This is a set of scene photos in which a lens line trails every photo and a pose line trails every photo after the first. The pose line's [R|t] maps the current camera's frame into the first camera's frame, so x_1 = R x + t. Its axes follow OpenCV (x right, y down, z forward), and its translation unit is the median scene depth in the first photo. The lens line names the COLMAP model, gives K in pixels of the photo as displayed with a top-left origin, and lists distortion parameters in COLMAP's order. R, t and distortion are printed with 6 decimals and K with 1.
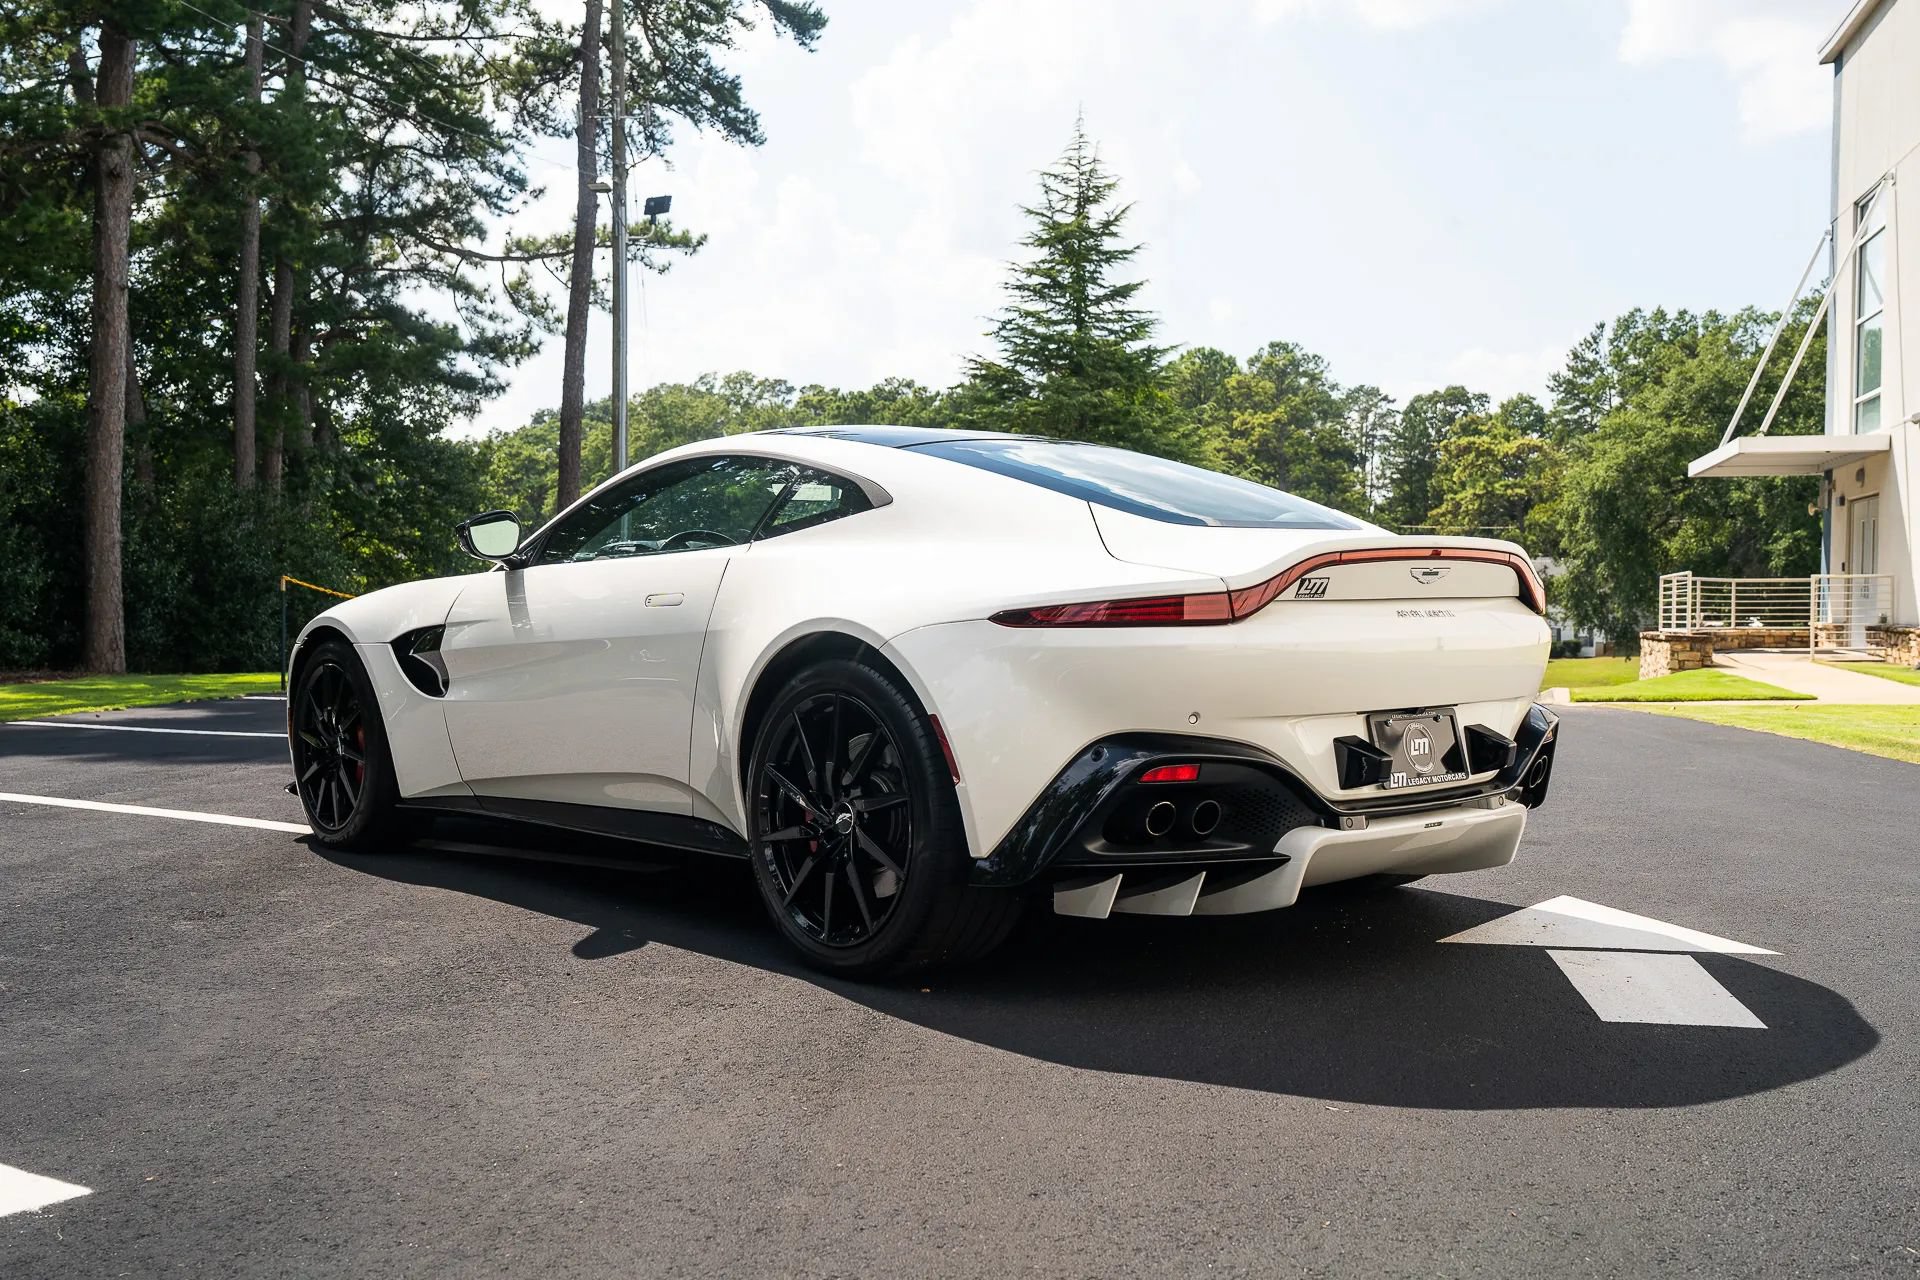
lens RADIAL K [[1872.3, 0, 952.4], [0, 1872.3, 654.0], [0, 0, 1]] dist [-0.012724, 0.169916]
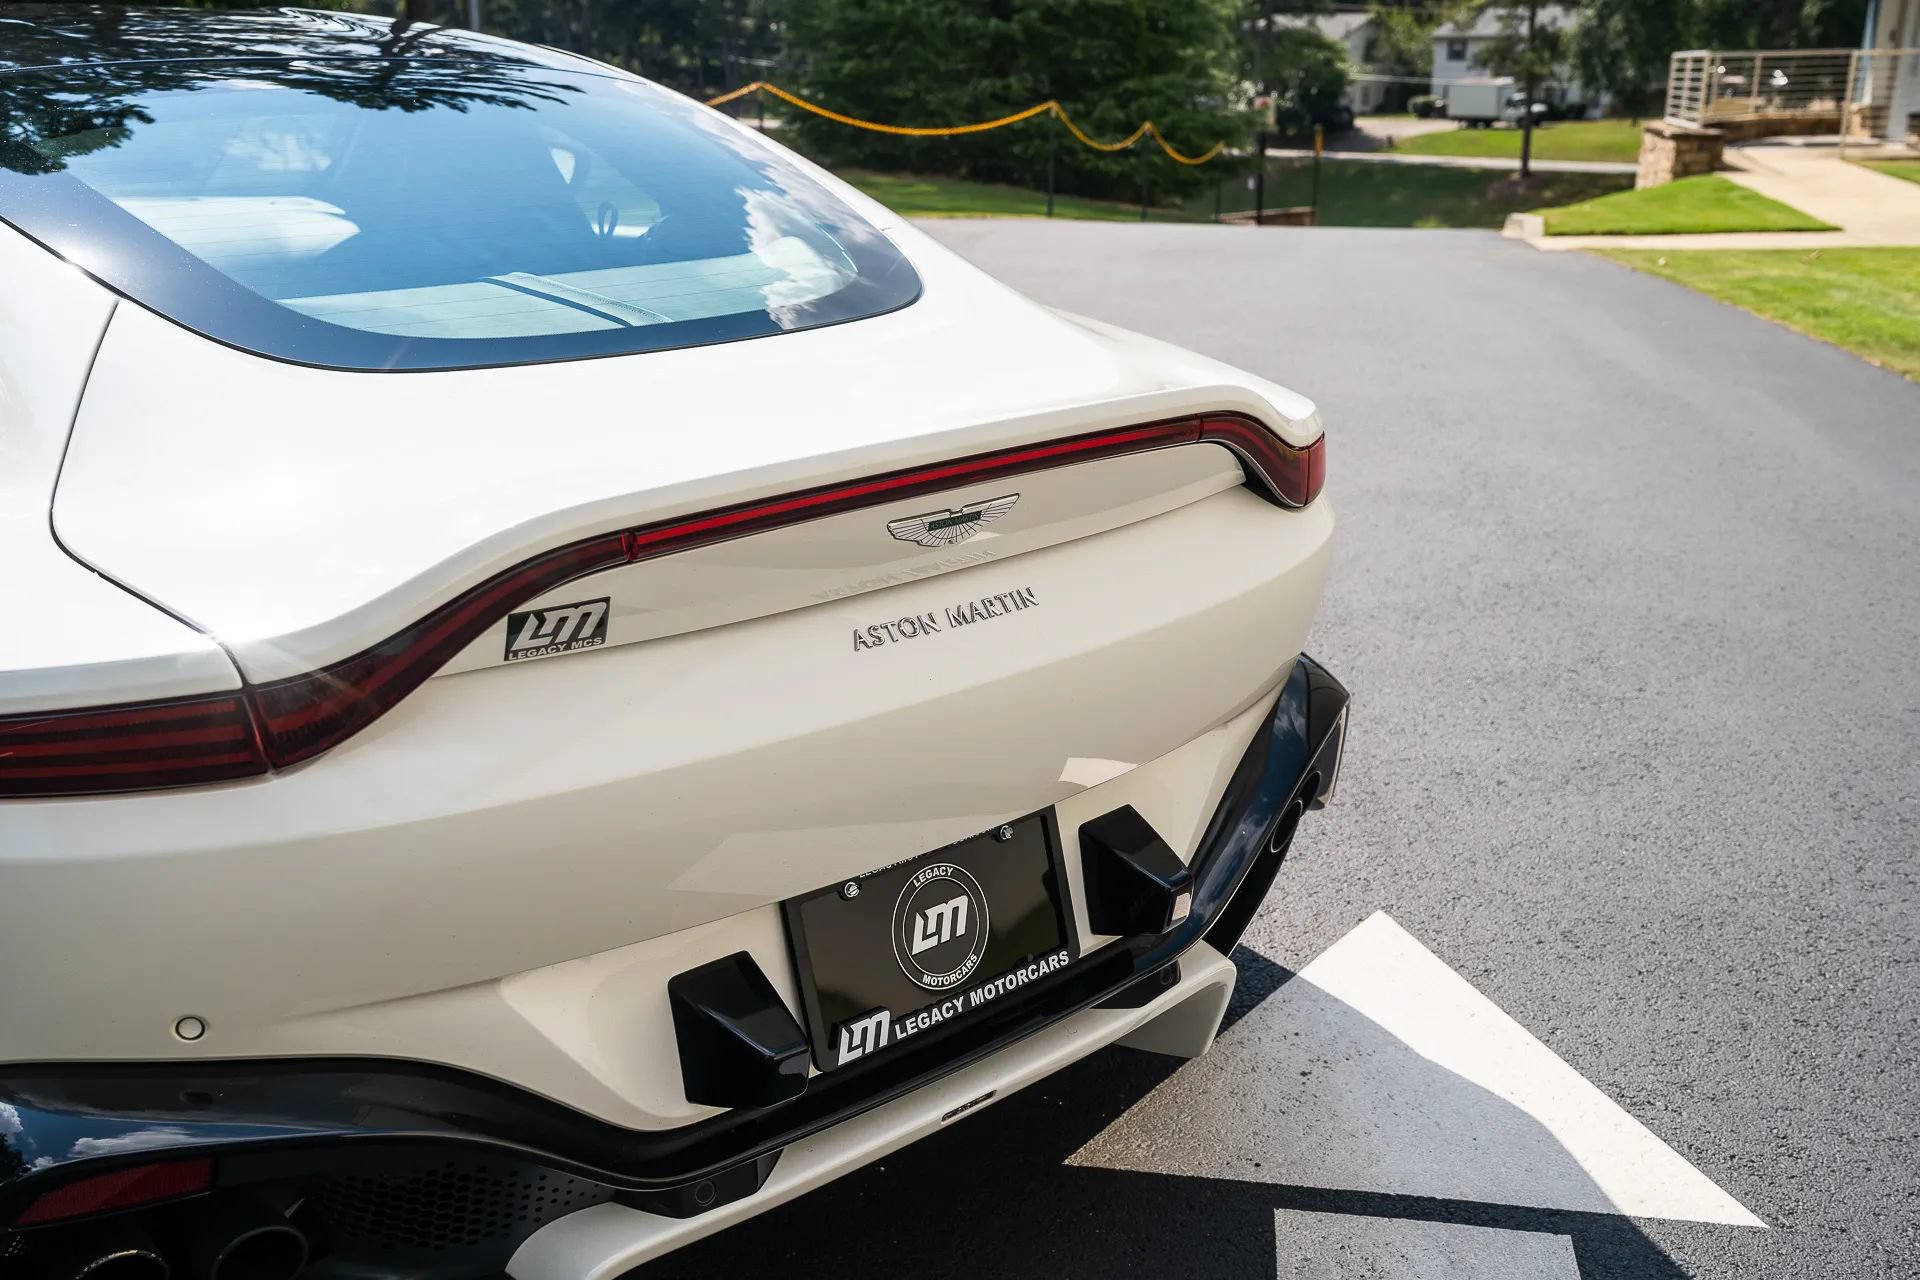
lens RADIAL K [[1894.9, 0, 960.0], [0, 1894.9, 640.0], [0, 0, 1]] dist [-0.005162, 0.144446]
pose [[0.999872, -0.010144, 0.012389, 0.041924], [0.006436, 0.963072, 0.269165, -0.020519], [-0.014662, -0.269051, 0.963014, 0.103721]]
